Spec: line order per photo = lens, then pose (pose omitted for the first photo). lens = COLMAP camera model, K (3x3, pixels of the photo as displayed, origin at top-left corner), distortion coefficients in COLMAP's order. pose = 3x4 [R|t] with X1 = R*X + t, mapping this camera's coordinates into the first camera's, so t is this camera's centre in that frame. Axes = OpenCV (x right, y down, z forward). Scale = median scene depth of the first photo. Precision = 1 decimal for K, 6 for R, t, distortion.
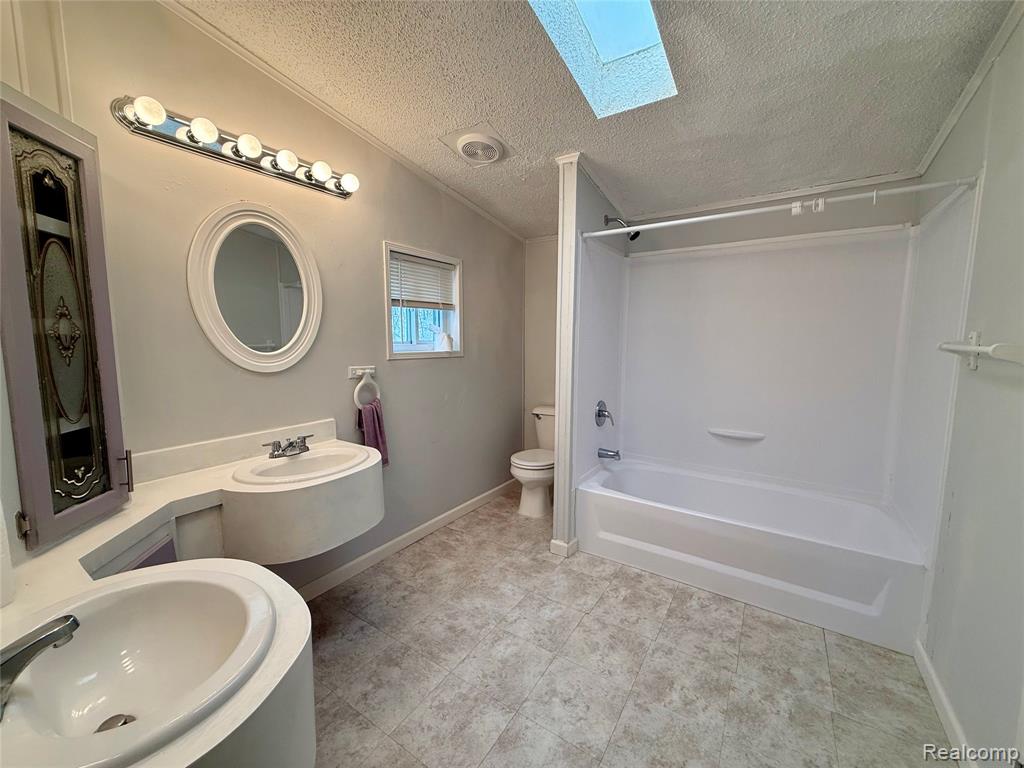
lens RADIAL K [[408.2, 0, 512.3], [0, 408.2, 380.4], [0, 0, 1]] dist [0.001133, -0.000167]
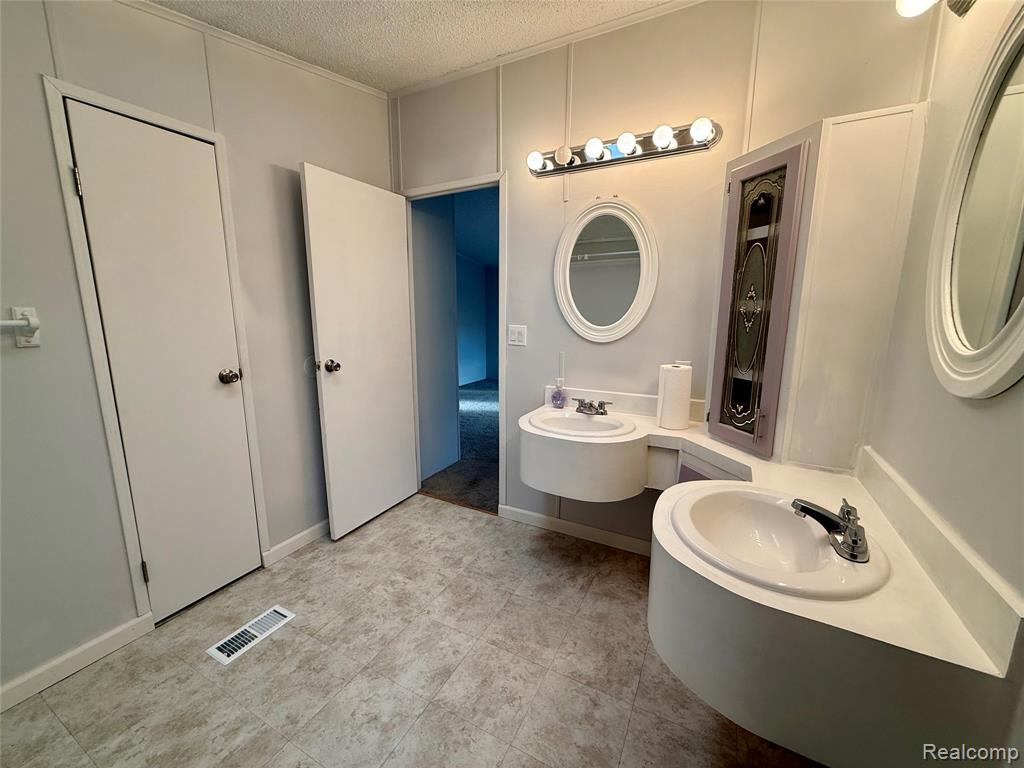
lens RADIAL K [[408.2, 0, 508.6], [0, 408.2, 384.4], [0, 0, 1]] dist [0.001133, -0.000167]
pose [[-0.996162, 0.014321, -0.086353, -0.103681], [-0.010100, 0.961131, 0.275908, -0.191044], [0.086948, 0.275721, -0.957297, 1.809169]]
